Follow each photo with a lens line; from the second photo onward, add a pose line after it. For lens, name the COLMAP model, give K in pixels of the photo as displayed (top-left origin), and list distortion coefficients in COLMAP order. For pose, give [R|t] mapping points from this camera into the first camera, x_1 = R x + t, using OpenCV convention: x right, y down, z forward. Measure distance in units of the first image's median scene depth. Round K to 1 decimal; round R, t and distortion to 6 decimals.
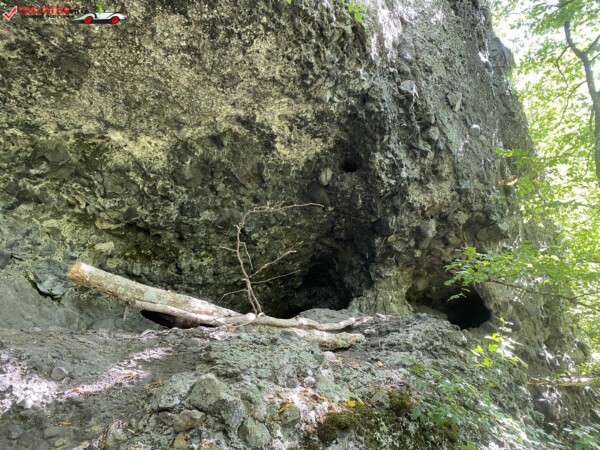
lens RADIAL K [[457.2, 0, 300.0], [0, 457.2, 225.0], [0, 0, 1]] dist [0.139212, -0.276792]
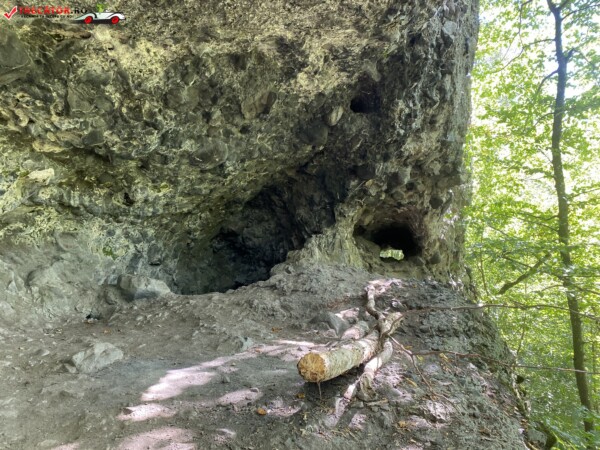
lens RADIAL K [[455.2, 0, 299.3], [0, 455.2, 228.0], [0, 0, 1]] dist [0.058064, -0.059001]
pose [[0.925726, 0.031360, 0.376893, -0.323334], [-0.137317, 0.956418, 0.257700, -0.116140], [-0.352385, -0.290313, 0.889687, 0.200878]]
